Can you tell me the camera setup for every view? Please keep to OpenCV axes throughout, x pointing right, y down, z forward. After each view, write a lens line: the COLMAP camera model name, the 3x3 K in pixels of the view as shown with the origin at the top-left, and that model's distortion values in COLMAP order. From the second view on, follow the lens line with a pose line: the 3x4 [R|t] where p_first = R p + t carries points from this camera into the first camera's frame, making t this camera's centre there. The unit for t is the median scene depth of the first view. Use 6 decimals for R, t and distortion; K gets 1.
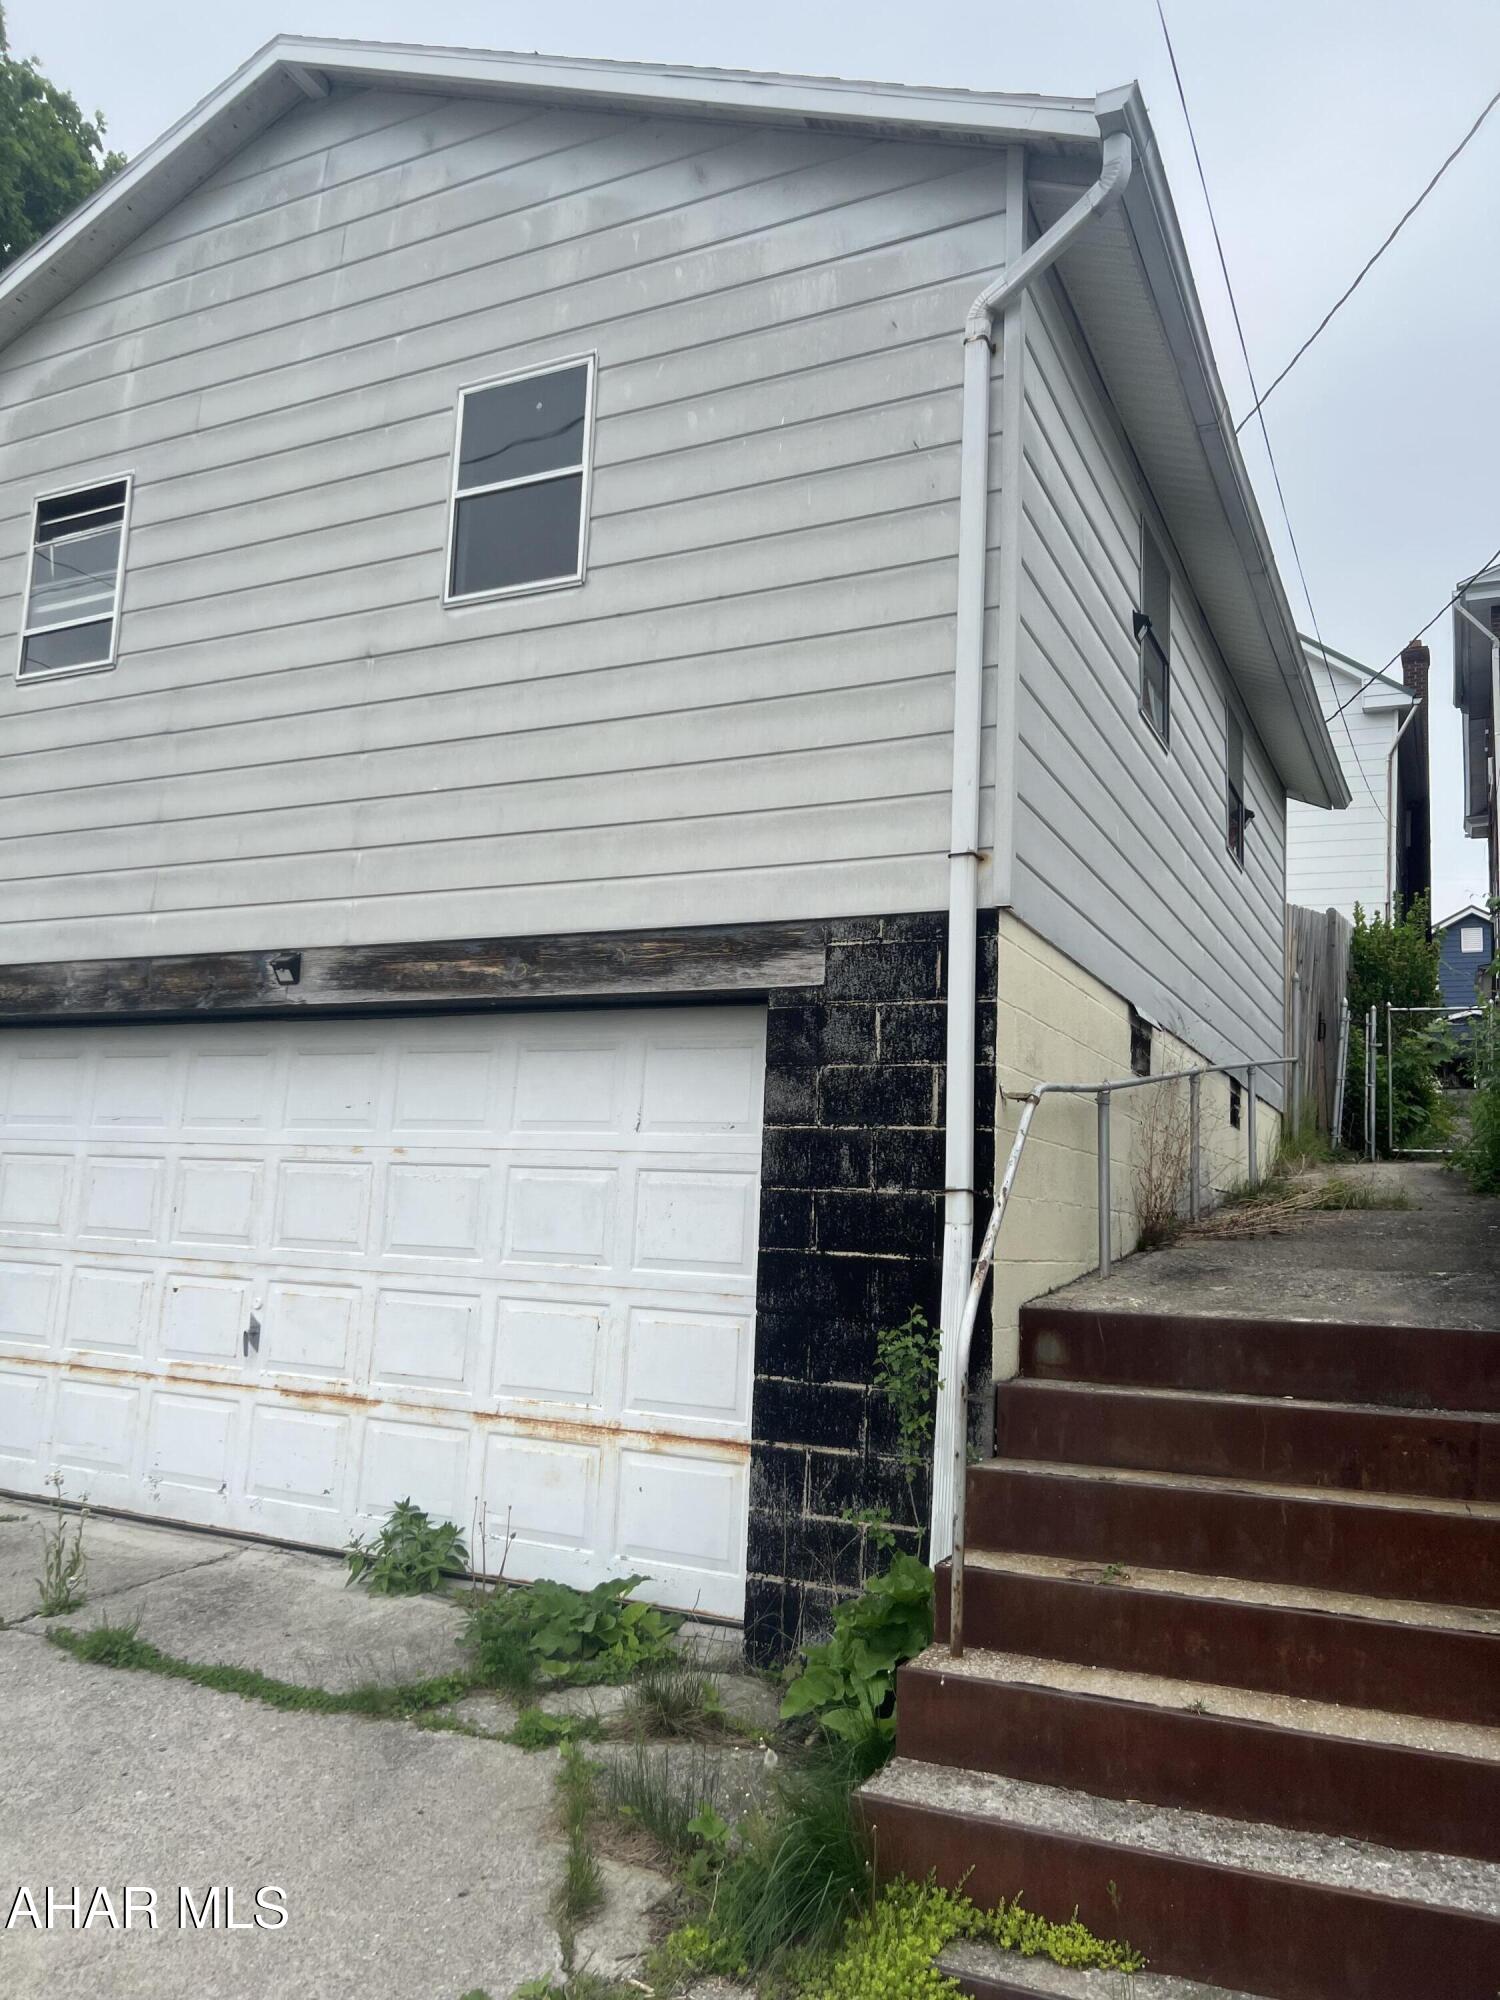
lens RADIAL K [[1517.9, 0, 741.4], [0, 1517.9, 998.0], [0, 0, 1]] dist [0.072925, -0.062349]
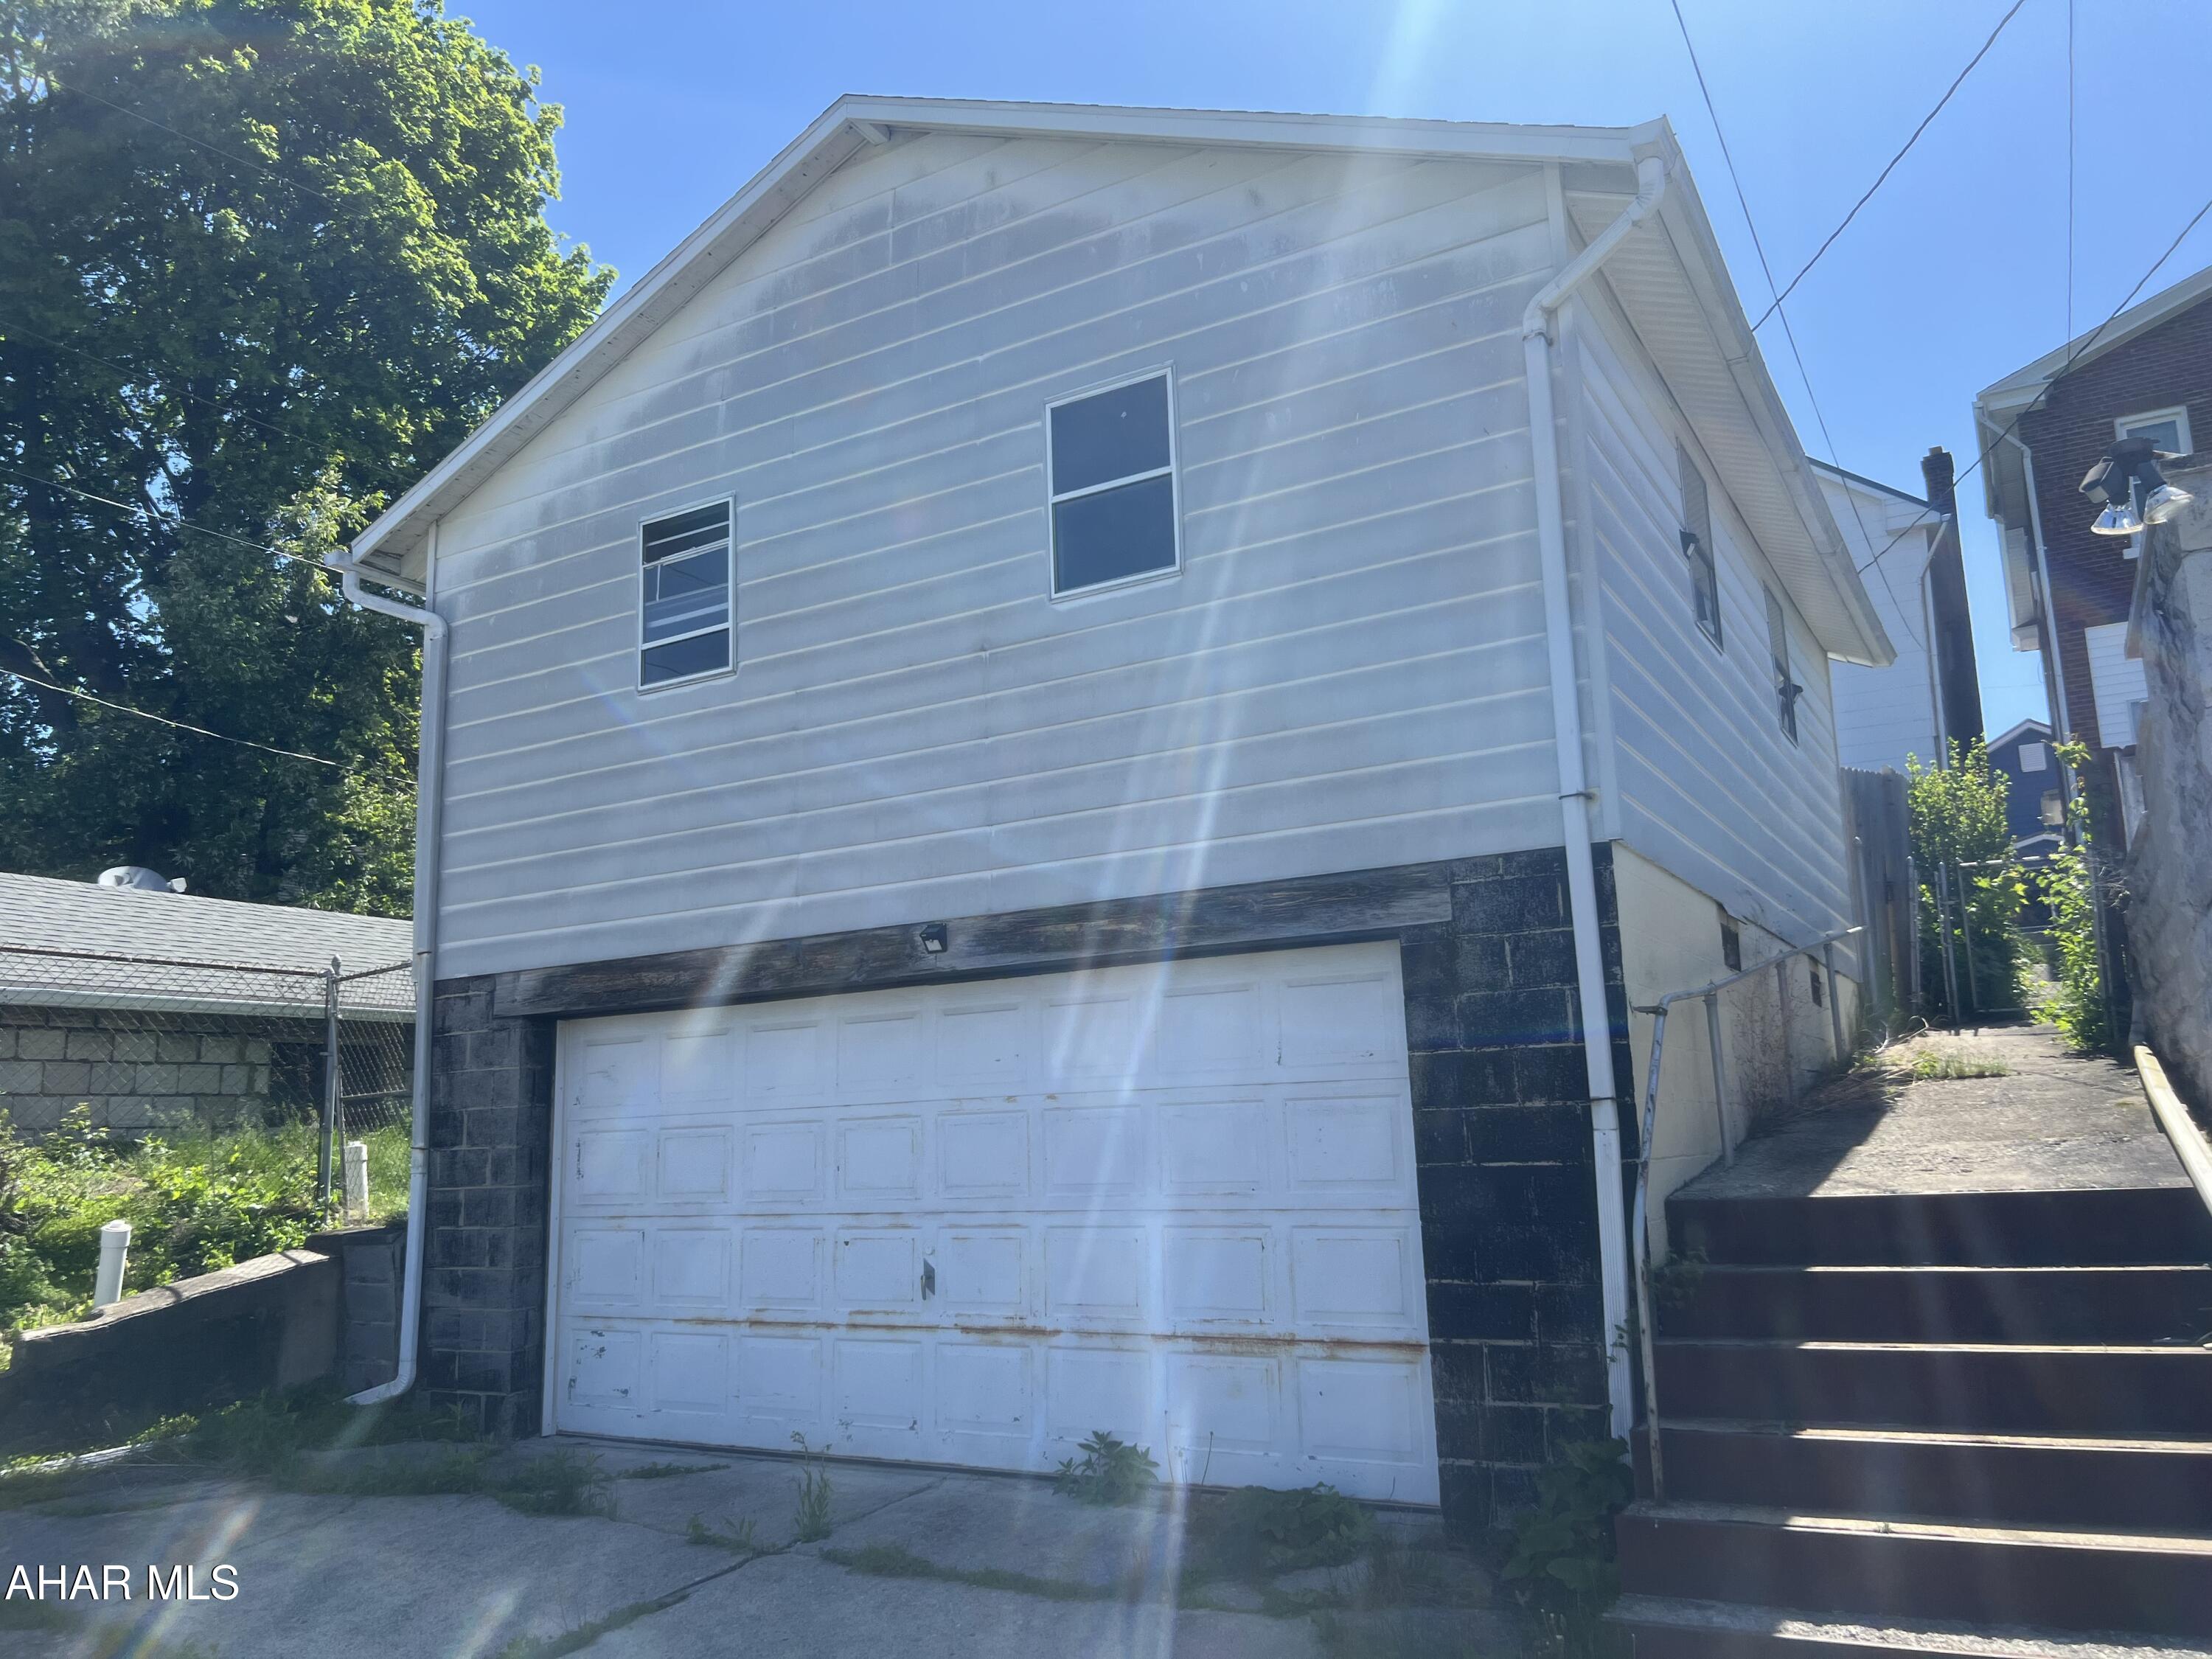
lens RADIAL K [[1678.8, 0, 1116.5], [0, 1678.8, 826.2], [0, 0, 1]] dist [0.072925, -0.062349]
pose [[0.994779, -0.088612, -0.050630, -0.102250], [0.086623, 0.995429, -0.040215, -0.041443], [0.053962, 0.035619, 0.997908, -0.205311]]
